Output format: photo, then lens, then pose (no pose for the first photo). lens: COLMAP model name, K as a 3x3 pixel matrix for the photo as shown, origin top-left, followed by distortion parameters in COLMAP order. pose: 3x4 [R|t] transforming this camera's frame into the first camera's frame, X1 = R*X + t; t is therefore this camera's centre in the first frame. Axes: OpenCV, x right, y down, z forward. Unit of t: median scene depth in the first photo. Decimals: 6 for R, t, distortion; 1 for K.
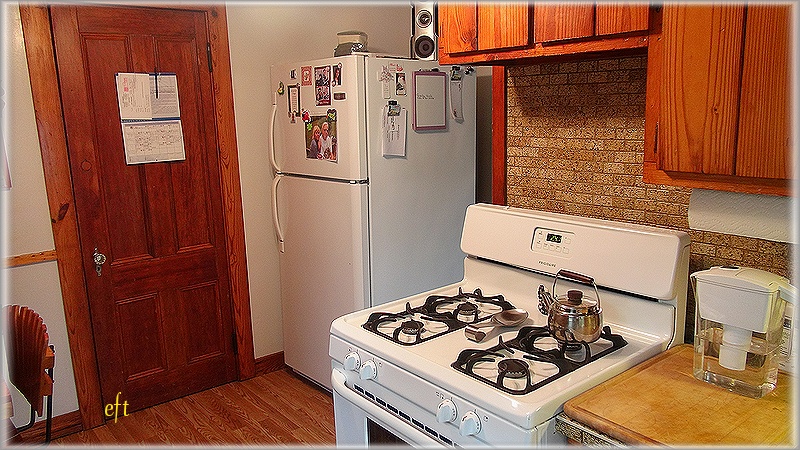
lens RADIAL K [[608.5, 0, 400.0], [0, 608.5, 225.0], [0, 0, 1]] dist [-0.000326, -0.001069]
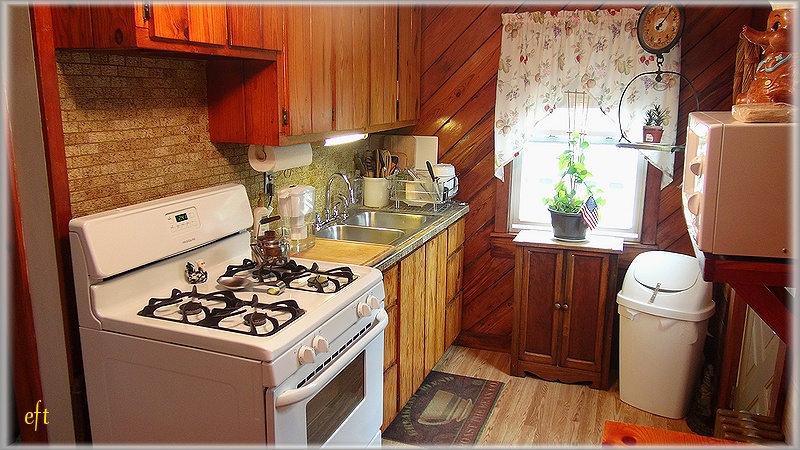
lens RADIAL K [[608.5, 0, 400.0], [0, 608.5, 225.0], [0, 0, 1]] dist [-0.000326, -0.001069]
pose [[-0.494081, -0.164285, 0.853753, -0.850185], [0.173559, 0.943582, 0.282011, -0.199853], [-0.851916, 0.287513, -0.437693, 1.100554]]
